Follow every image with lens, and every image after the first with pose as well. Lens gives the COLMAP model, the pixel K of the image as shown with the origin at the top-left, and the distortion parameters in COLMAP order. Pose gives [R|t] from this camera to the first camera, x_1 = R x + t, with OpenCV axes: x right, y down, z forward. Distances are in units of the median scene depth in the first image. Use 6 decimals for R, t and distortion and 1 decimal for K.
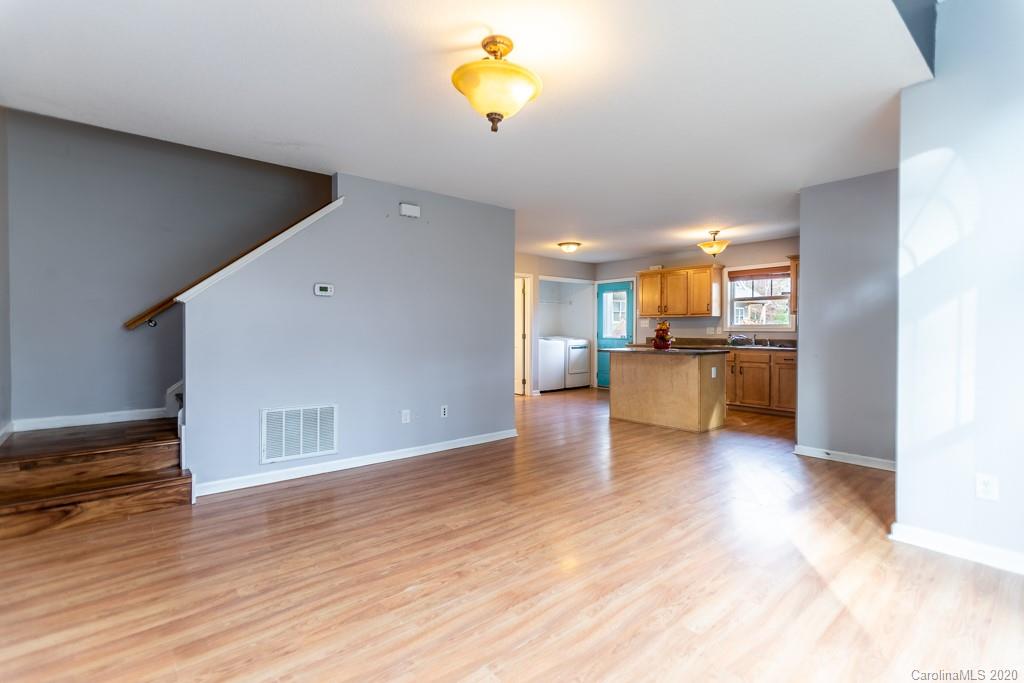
lens RADIAL K [[465.7, 0, 470.7], [0, 465.7, 336.1], [0, 0, 1]] dist [-0.002945, 0.000003]
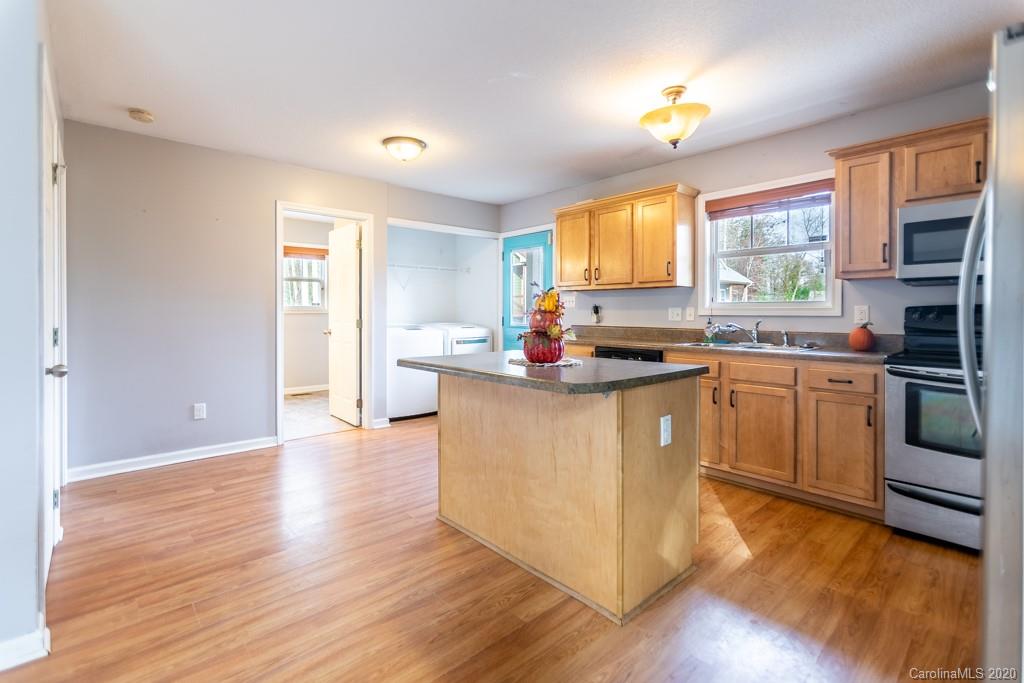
lens RADIAL K [[465.7, 0, 491.6], [0, 465.7, 314.6], [0, 0, 1]] dist [-0.002945, 0.000003]
pose [[0.997699, 0.001530, 0.067777, 0.276519], [-0.001009, 0.999970, -0.007711, -0.006799], [-0.067787, 0.007625, 0.997671, 0.493500]]
